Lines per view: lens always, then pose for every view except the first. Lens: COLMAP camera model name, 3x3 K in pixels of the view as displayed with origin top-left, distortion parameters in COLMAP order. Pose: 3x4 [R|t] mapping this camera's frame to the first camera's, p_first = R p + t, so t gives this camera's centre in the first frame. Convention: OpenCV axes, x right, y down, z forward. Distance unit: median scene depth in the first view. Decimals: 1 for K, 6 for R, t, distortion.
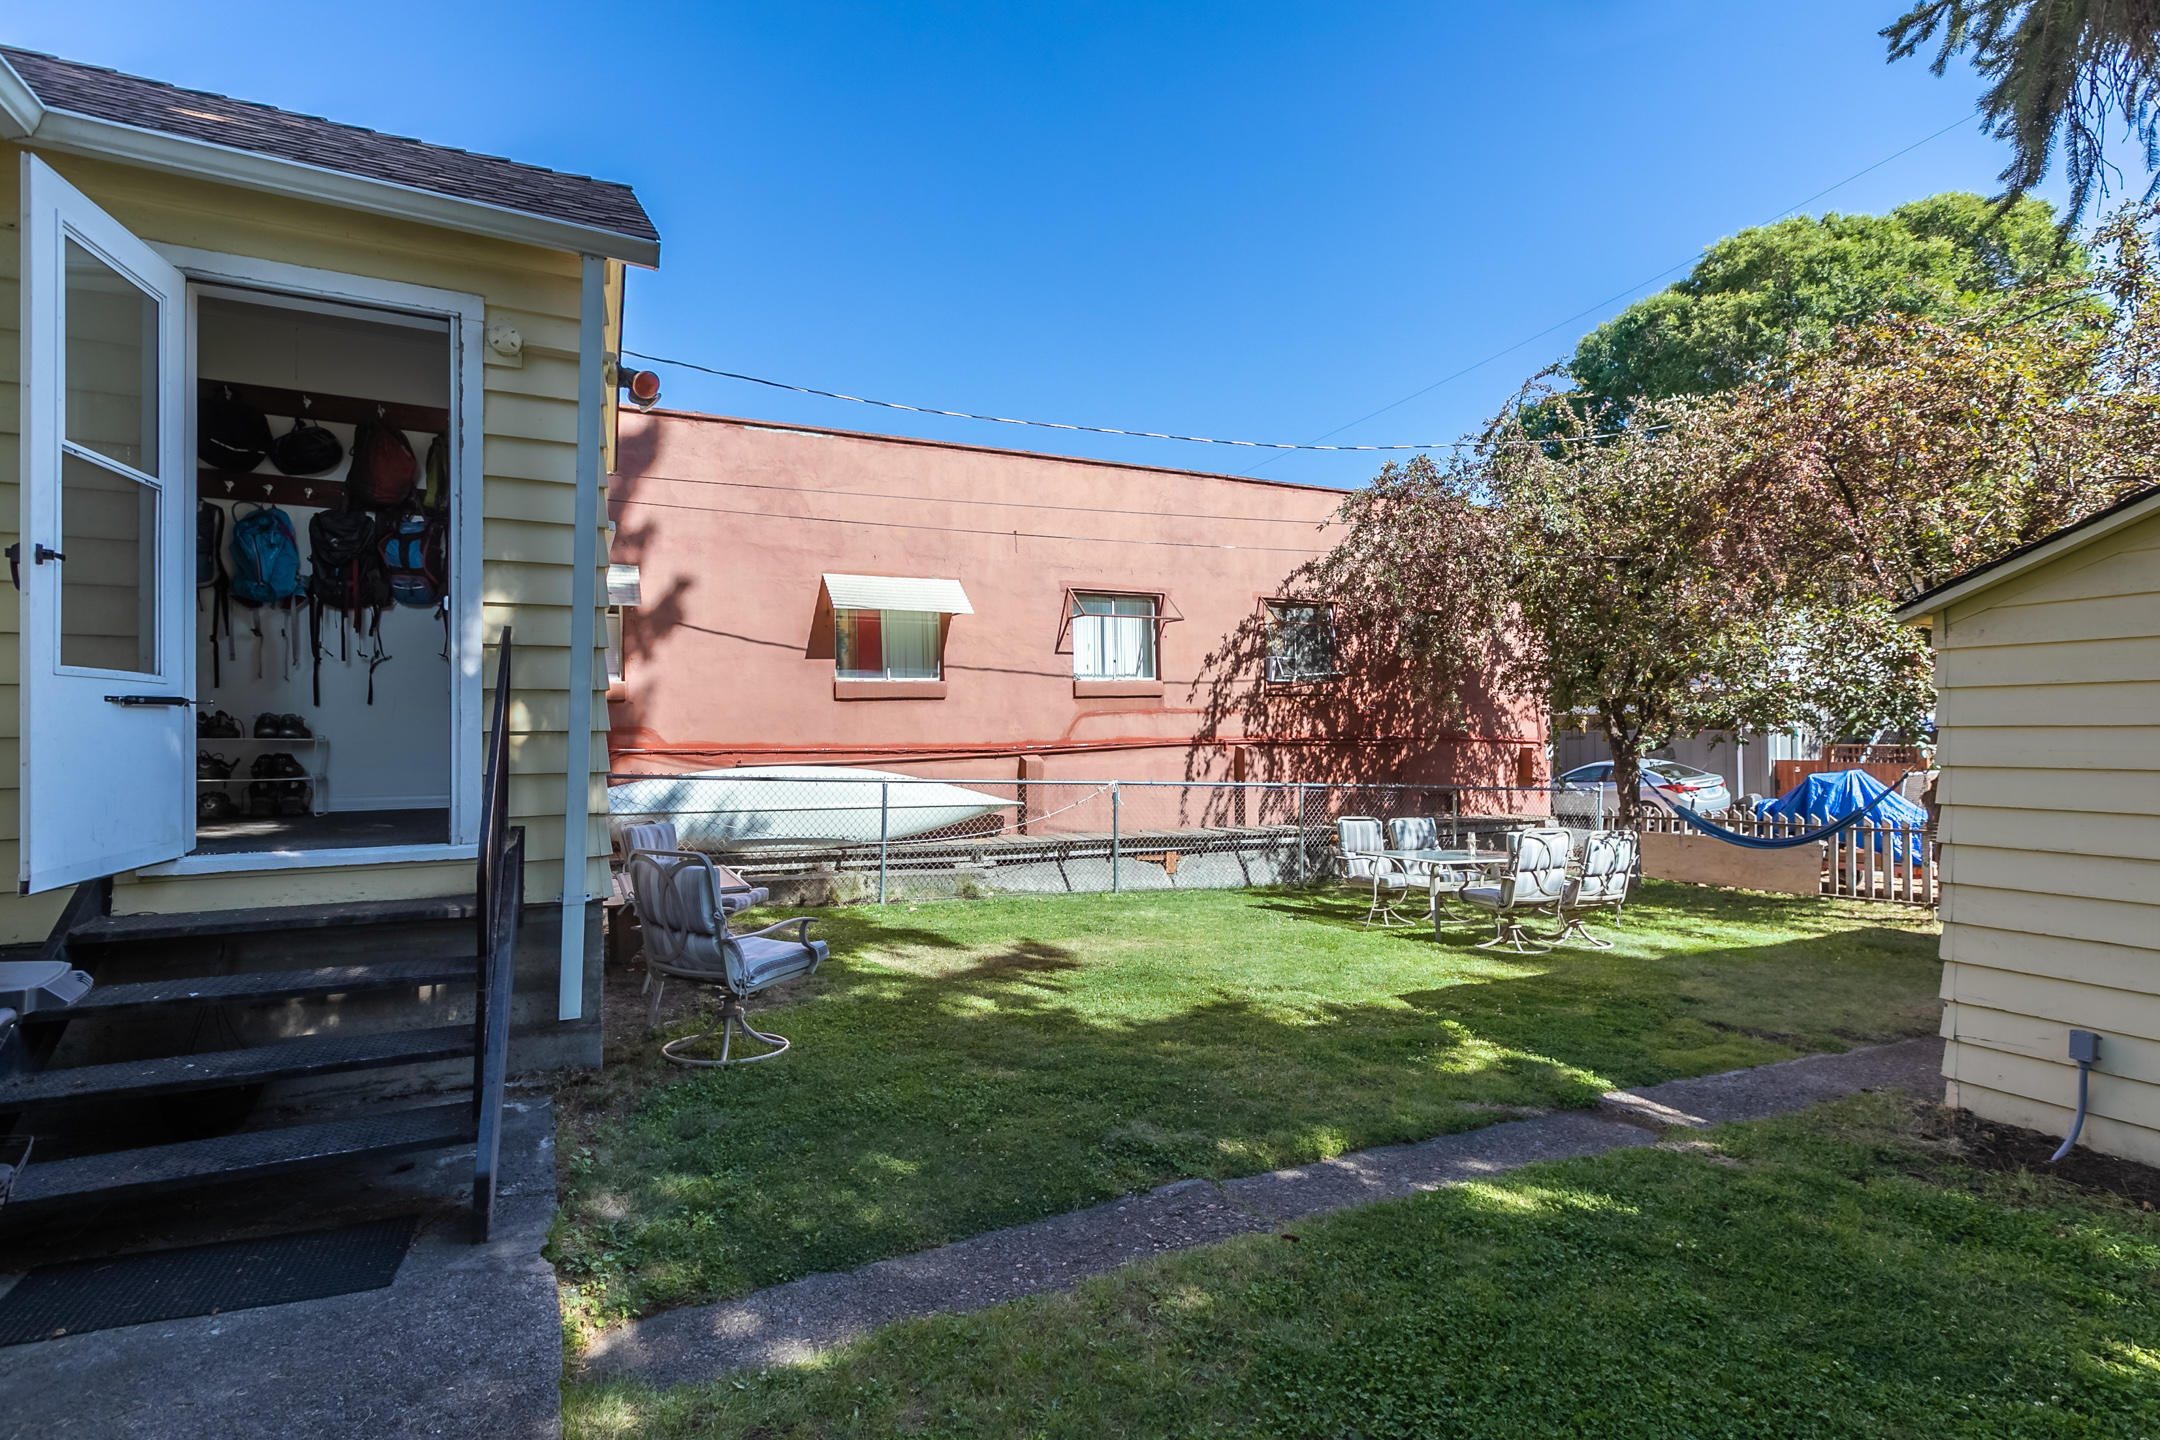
lens RADIAL K [[998.4, 0, 1080.8], [0, 998.4, 722.7], [0, 0, 1]] dist [0.010142, 0.000476]
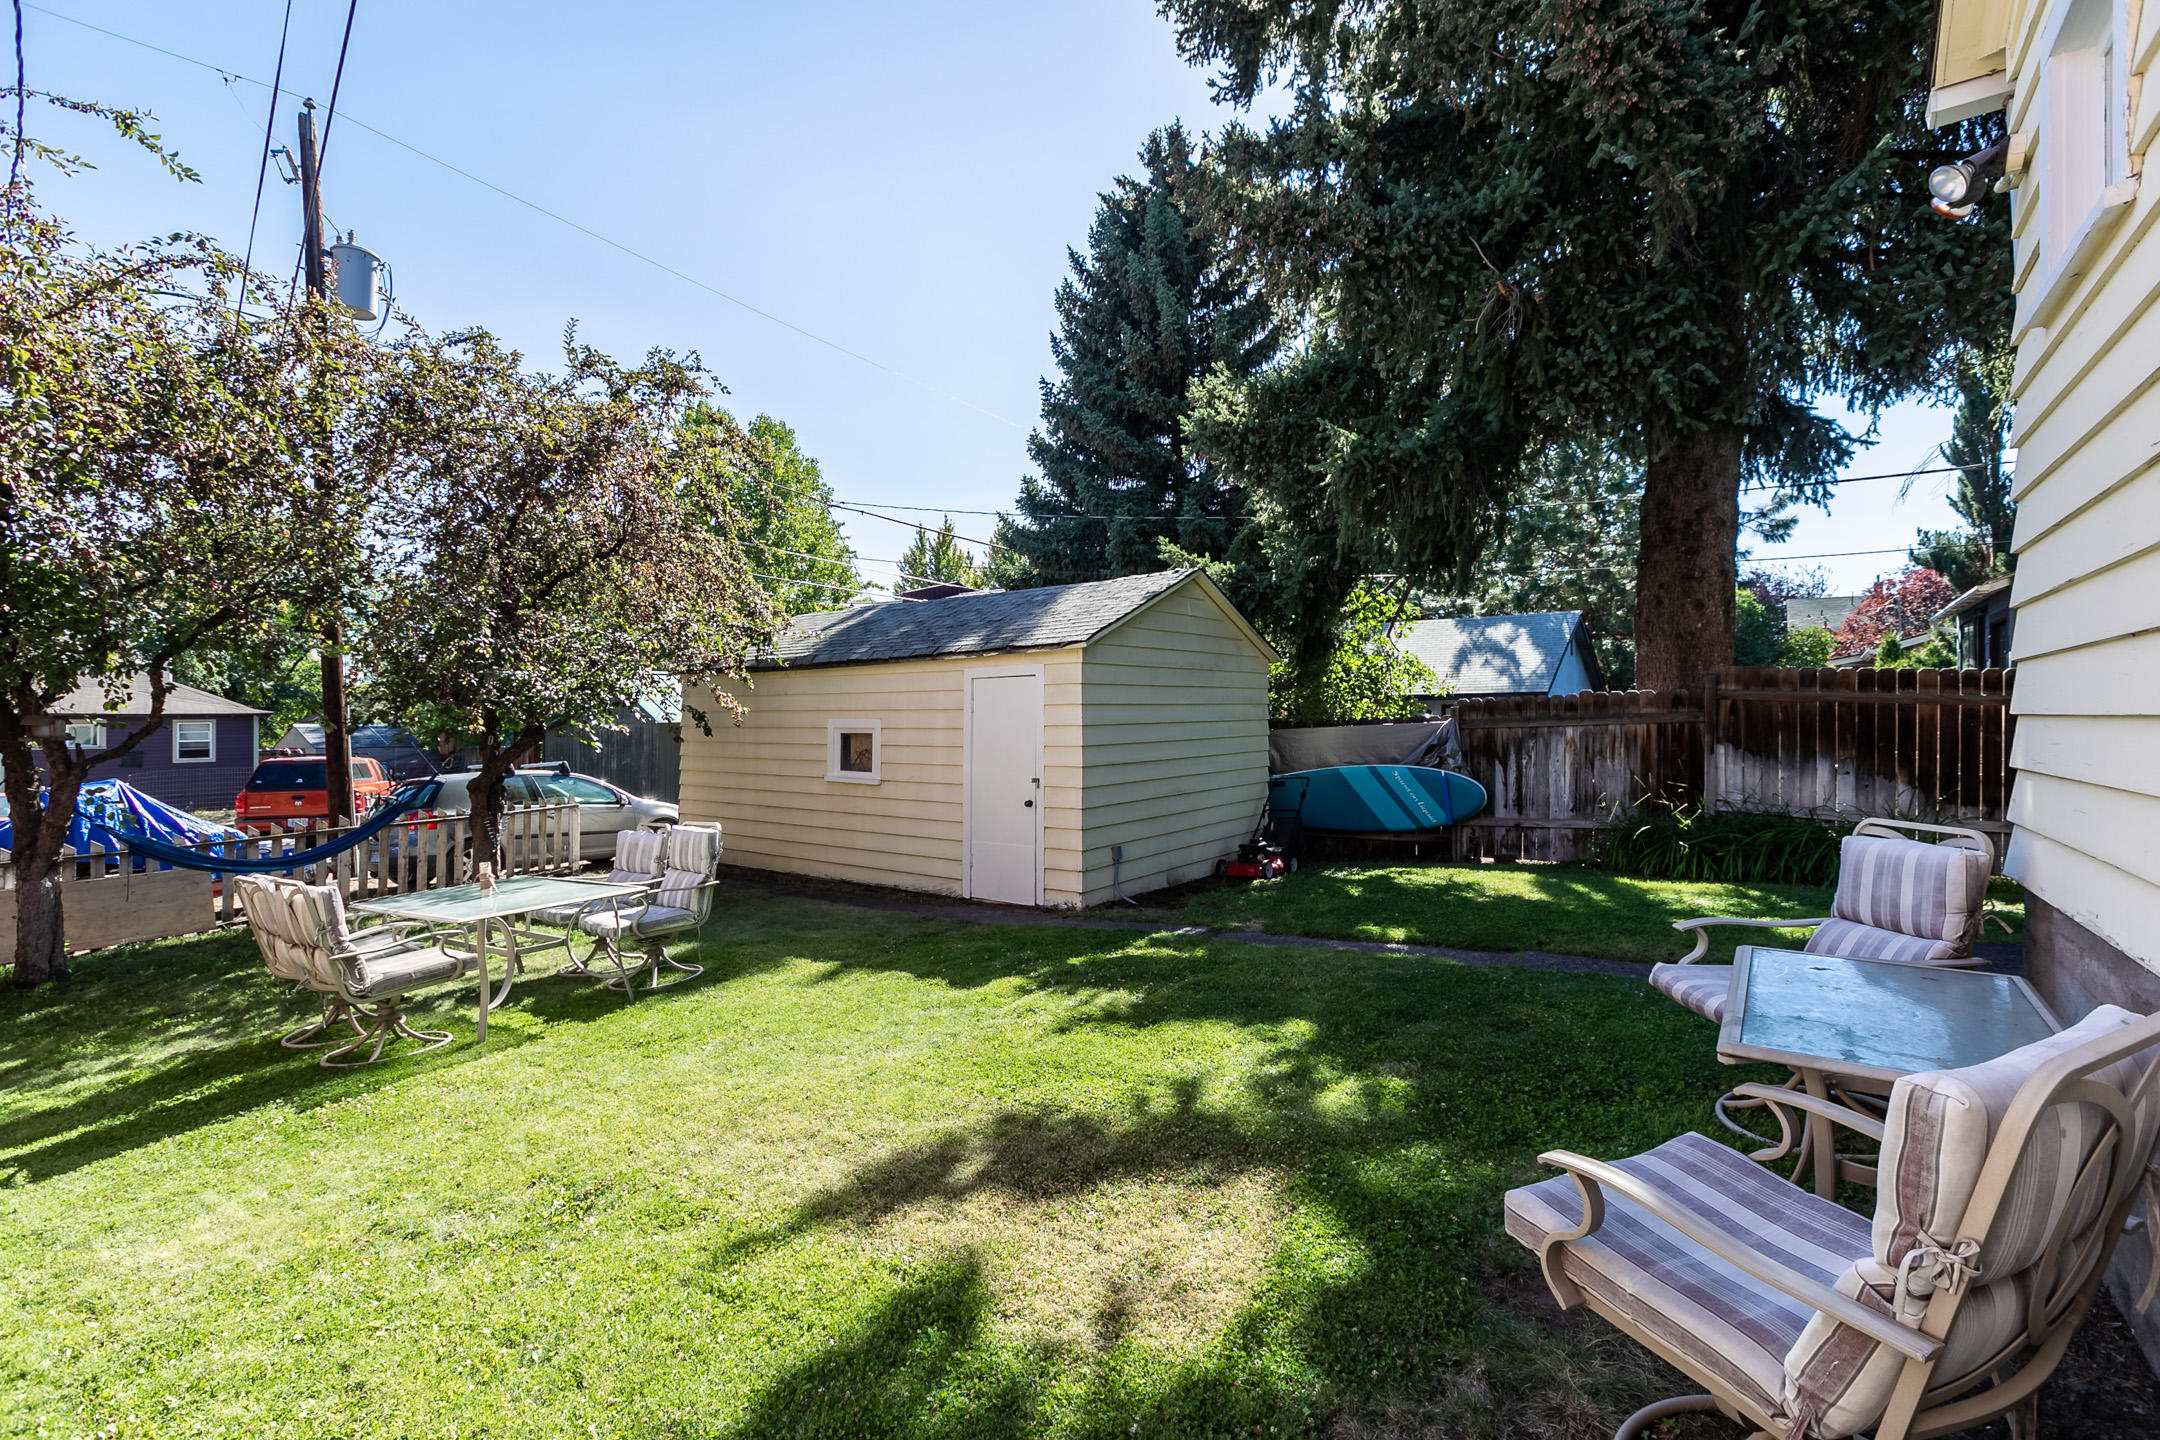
lens RADIAL K [[998.4, 0, 1086.7], [0, 998.4, 725.5], [0, 0, 1]] dist [0.010142, 0.000476]
pose [[-0.468282, -0.002234, 0.883576, -0.625447], [-0.004841, 0.999988, -0.000038, 0.034464], [-0.883566, -0.004295, -0.468287, 1.493375]]
